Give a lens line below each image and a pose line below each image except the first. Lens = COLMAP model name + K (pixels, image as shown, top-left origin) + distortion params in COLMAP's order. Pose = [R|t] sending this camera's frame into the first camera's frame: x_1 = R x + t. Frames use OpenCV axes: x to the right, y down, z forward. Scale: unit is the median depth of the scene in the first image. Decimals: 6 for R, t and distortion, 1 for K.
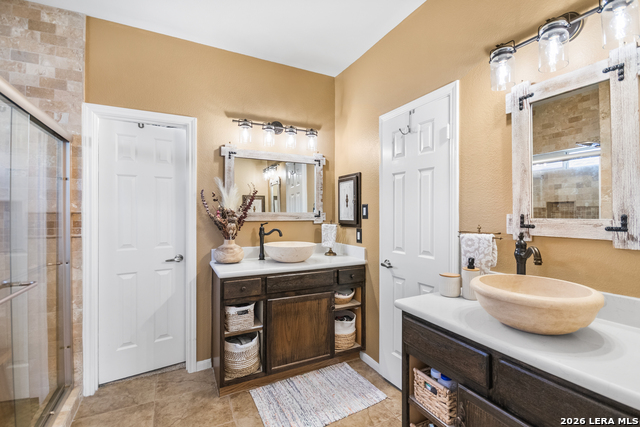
lens RADIAL K [[277.0, 0, 320.1], [0, 277.0, 215.3], [0, 0, 1]] dist [-0.003771, -0.000814]
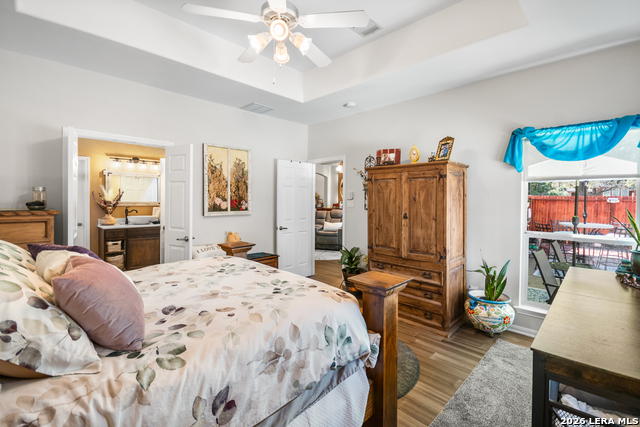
lens RADIAL K [[277.0, 0, 320.9], [0, 277.0, 207.9], [0, 0, 1]] dist [-0.003771, -0.000814]
pose [[0.944820, -0.001774, 0.327584, 0.537822], [-0.004327, 0.999831, 0.017894, -0.009157], [-0.327561, -0.018324, 0.944652, -1.592081]]
